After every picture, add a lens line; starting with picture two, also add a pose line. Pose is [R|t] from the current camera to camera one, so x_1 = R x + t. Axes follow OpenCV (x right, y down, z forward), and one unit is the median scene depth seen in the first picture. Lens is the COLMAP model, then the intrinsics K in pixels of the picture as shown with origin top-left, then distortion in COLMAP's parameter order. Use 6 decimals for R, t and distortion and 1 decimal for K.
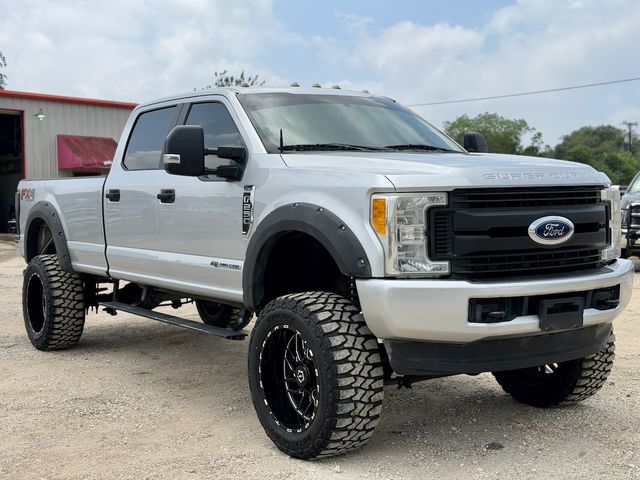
lens RADIAL K [[900.4, 0, 317.5], [0, 900.4, 242.3], [0, 0, 1]] dist [0.150709, 0.000000]
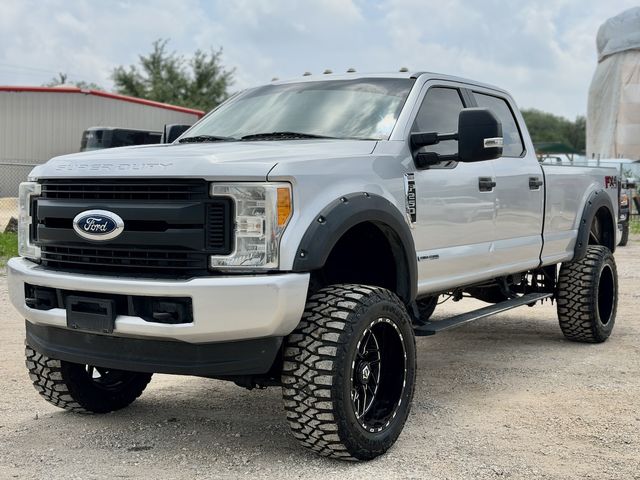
lens RADIAL K [[900.4, 0, 317.8], [0, 900.4, 235.2], [0, 0, 1]] dist [0.150709, 0.000000]
pose [[0.393587, 0.065461, -0.916954, 1.231024], [-0.059249, 0.997194, 0.045757, -0.060120], [0.917376, 0.036319, 0.396361, 0.850979]]
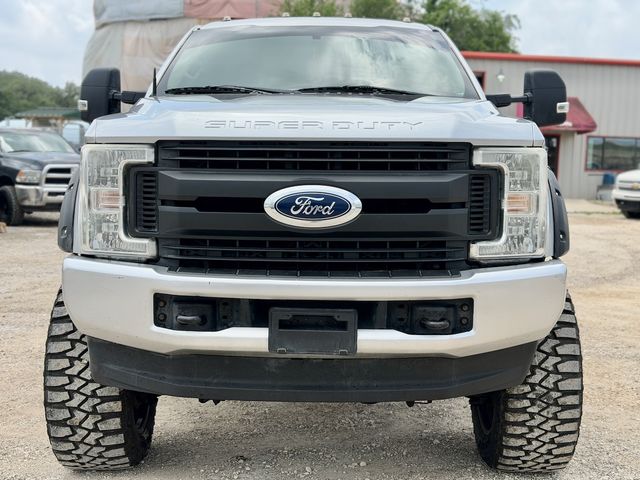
lens RADIAL K [[900.4, 0, 319.1], [0, 900.4, 242.9], [0, 0, 1]] dist [0.150709, 0.000000]
pose [[0.823135, 0.076960, -0.562606, 0.649690], [-0.054174, 0.996897, 0.057106, -0.024955], [0.565256, -0.016527, 0.824750, 0.460062]]
